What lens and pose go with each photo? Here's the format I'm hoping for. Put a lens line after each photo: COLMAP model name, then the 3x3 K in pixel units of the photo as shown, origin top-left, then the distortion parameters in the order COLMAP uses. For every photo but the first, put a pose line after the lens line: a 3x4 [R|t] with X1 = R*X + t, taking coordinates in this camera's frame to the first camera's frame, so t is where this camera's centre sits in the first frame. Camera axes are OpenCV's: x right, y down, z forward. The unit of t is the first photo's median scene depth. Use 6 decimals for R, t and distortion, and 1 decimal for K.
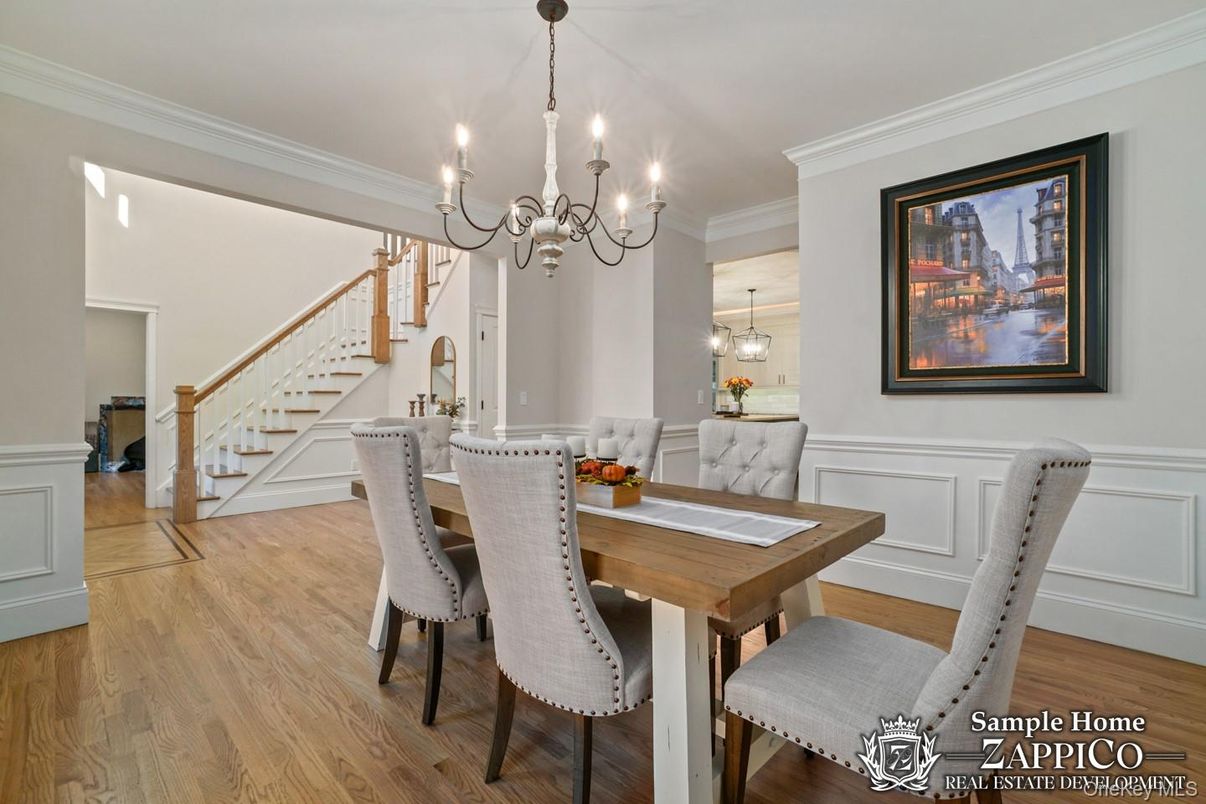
lens RADIAL K [[524.2, 0, 601.6], [0, 524.2, 400.7], [0, 0, 1]] dist [-0.005168, 0.000261]
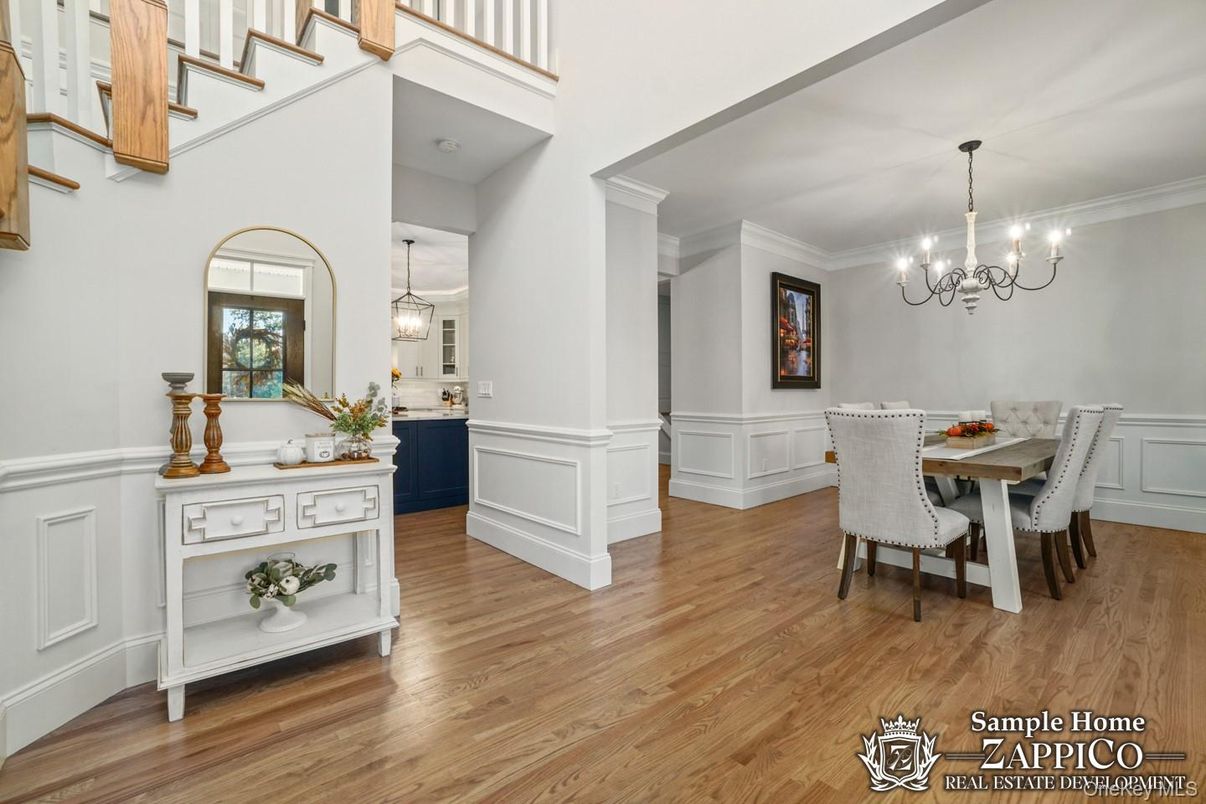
lens RADIAL K [[524.2, 0, 601.6], [0, 524.2, 398.1], [0, 0, 1]] dist [-0.005168, 0.000261]
pose [[0.112243, -0.004464, 0.993671, -1.416297], [0.009360, 0.999950, 0.003434, 0.008734], [-0.993637, 0.008915, 0.112279, 1.532721]]
